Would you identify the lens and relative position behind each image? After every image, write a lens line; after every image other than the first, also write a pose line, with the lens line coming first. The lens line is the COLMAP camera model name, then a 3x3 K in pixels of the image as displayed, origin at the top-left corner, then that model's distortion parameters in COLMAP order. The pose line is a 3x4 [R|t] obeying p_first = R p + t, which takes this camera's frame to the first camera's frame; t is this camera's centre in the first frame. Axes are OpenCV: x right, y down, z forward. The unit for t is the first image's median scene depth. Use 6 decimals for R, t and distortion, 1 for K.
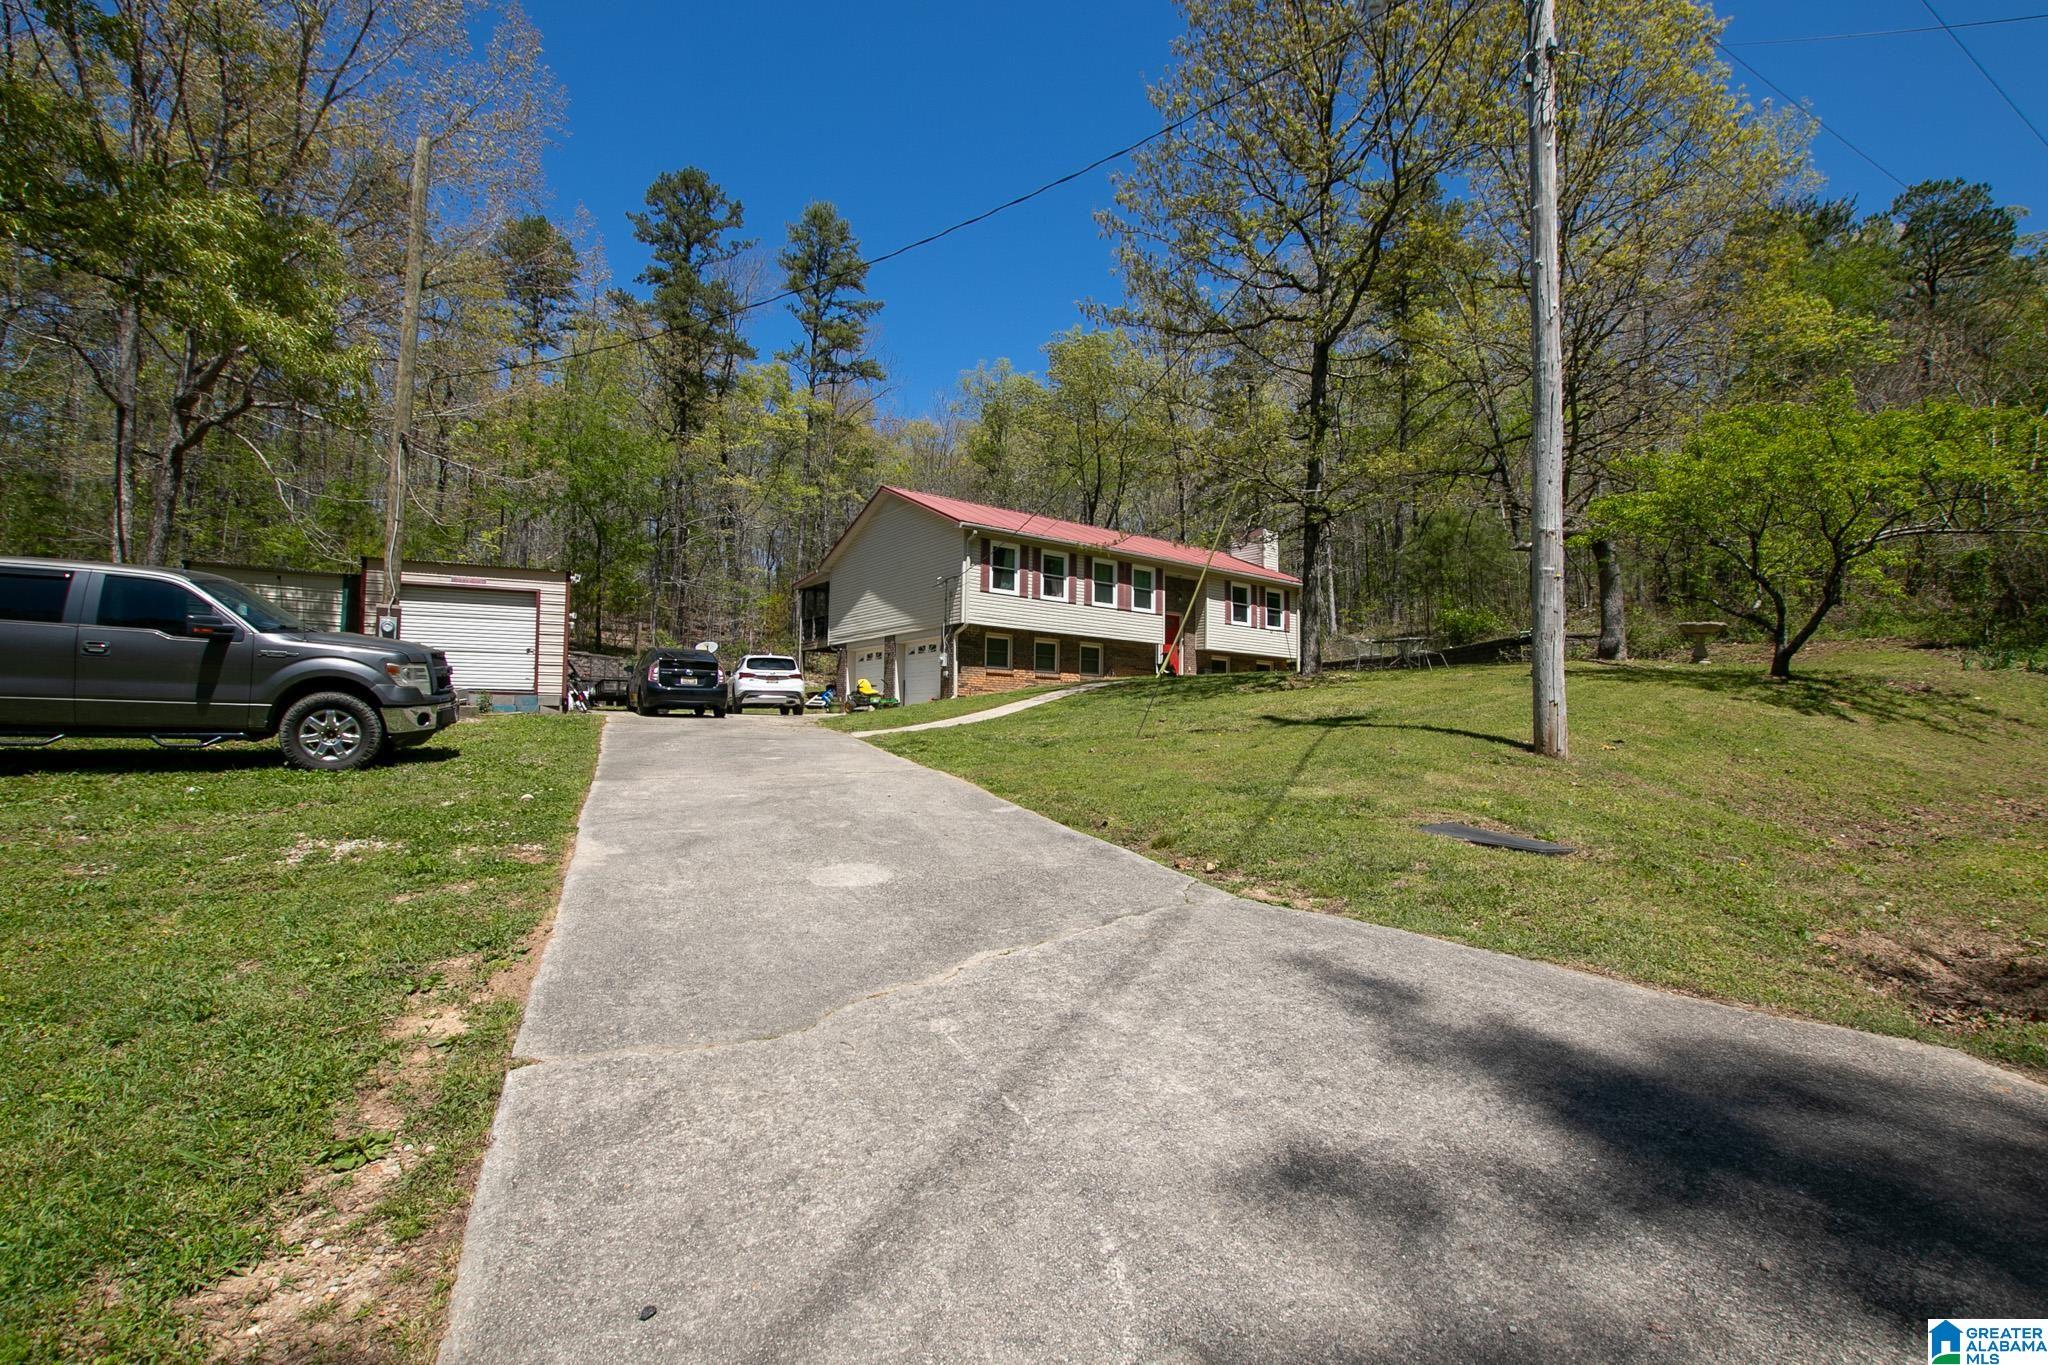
lens RADIAL K [[973.5, 0, 1000.6], [0, 973.5, 690.3], [0, 0, 1]] dist [-0.003226, -0.000353]
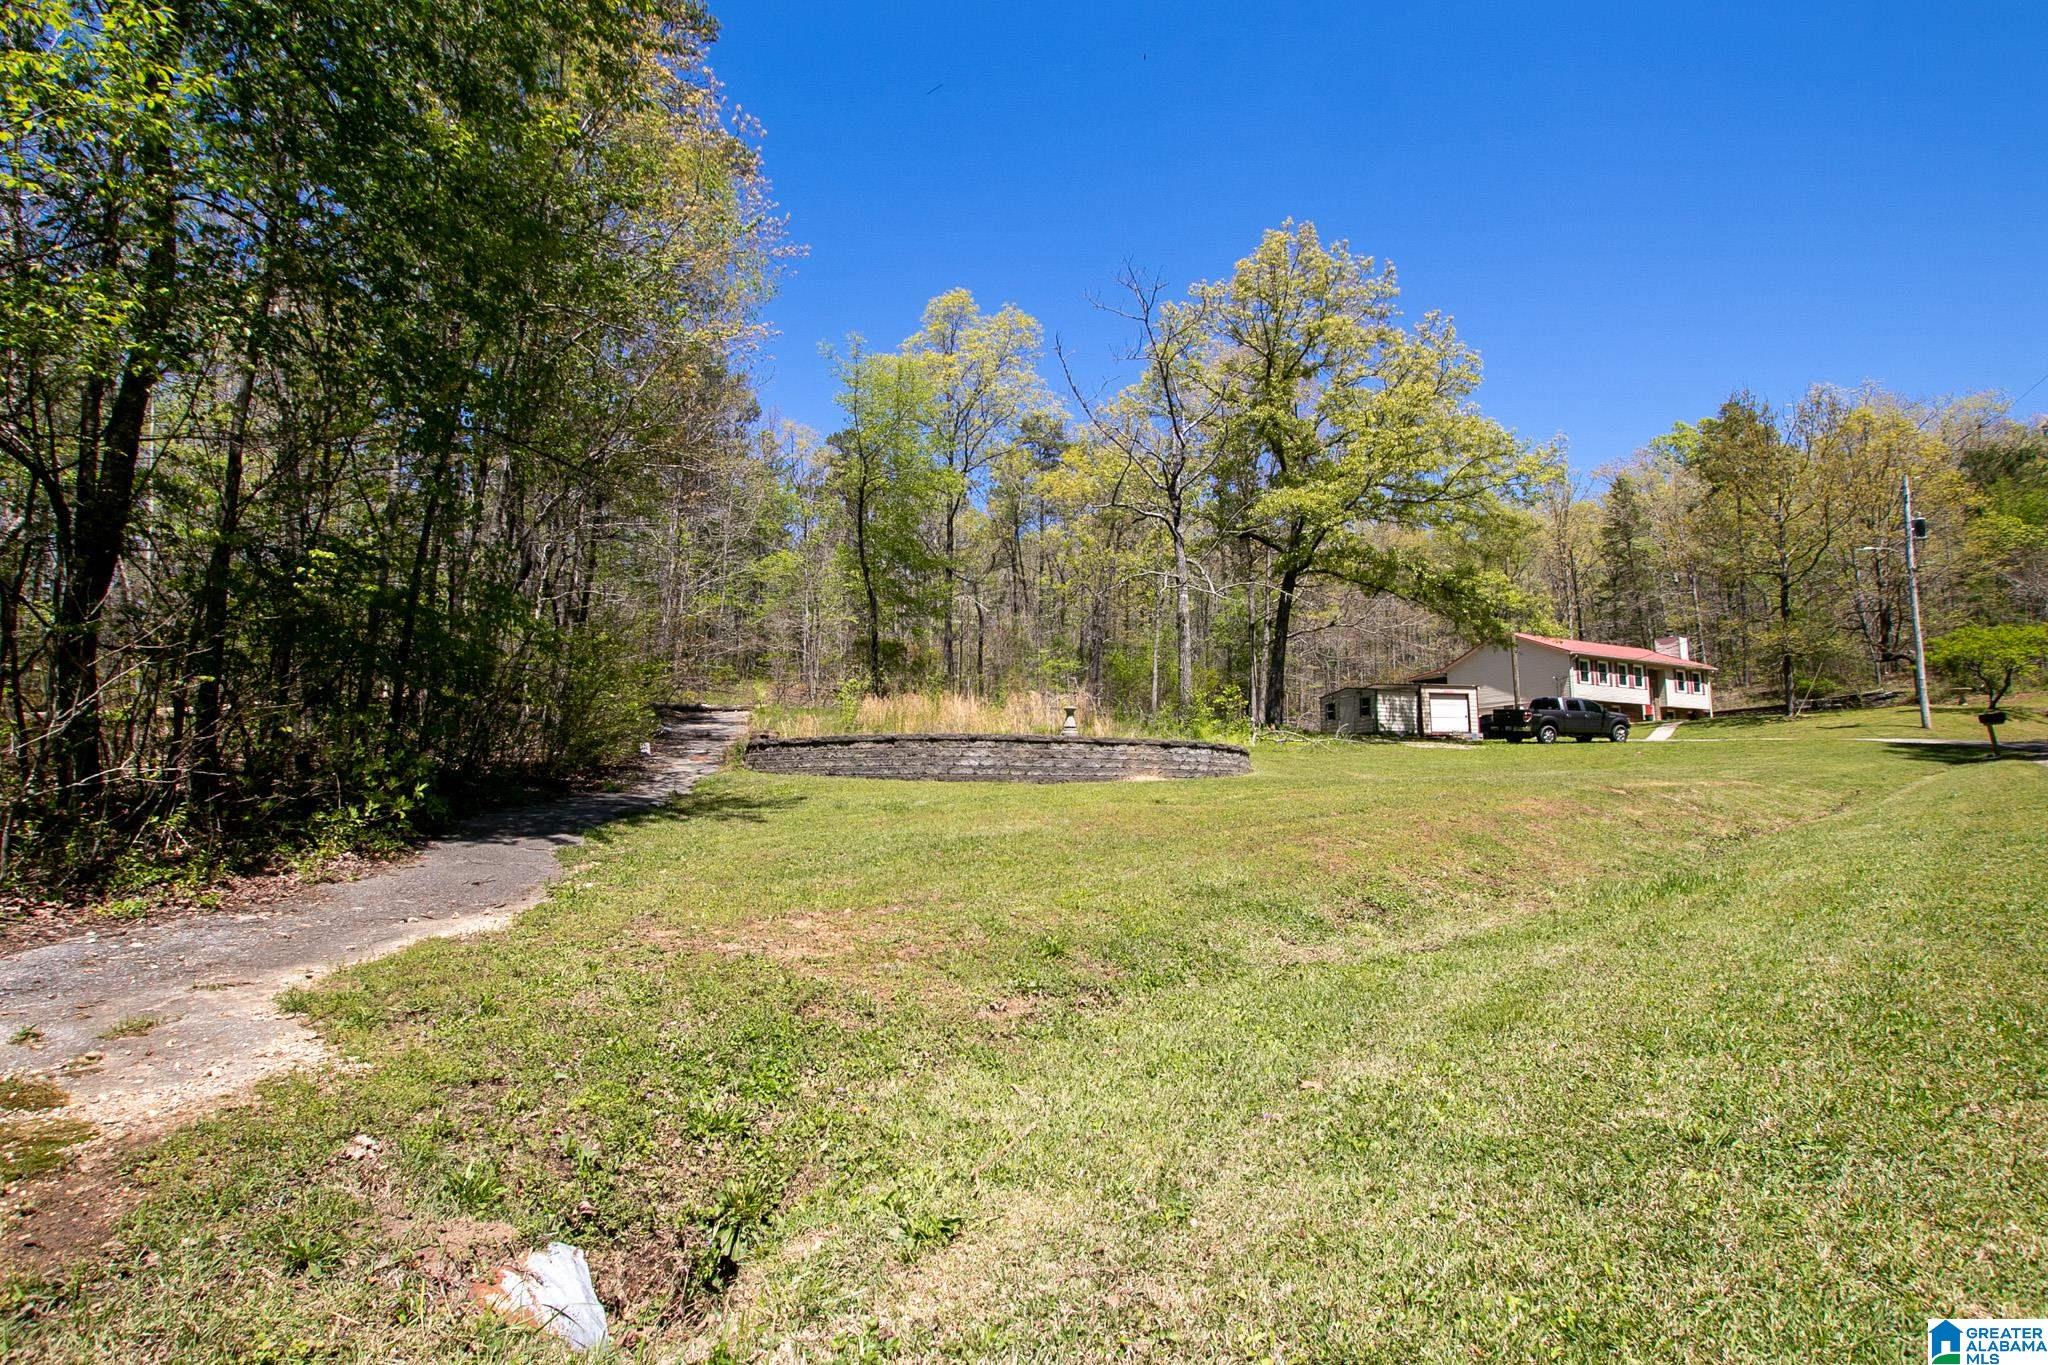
lens RADIAL K [[973.5, 0, 1000.6], [0, 973.5, 690.3], [0, 0, 1]] dist [-0.003226, -0.000353]
pose [[0.986847, -0.038636, -0.156973, -0.842152], [0.028410, 0.997357, -0.066874, 0.019281], [0.159141, 0.061535, 0.985336, -1.174547]]
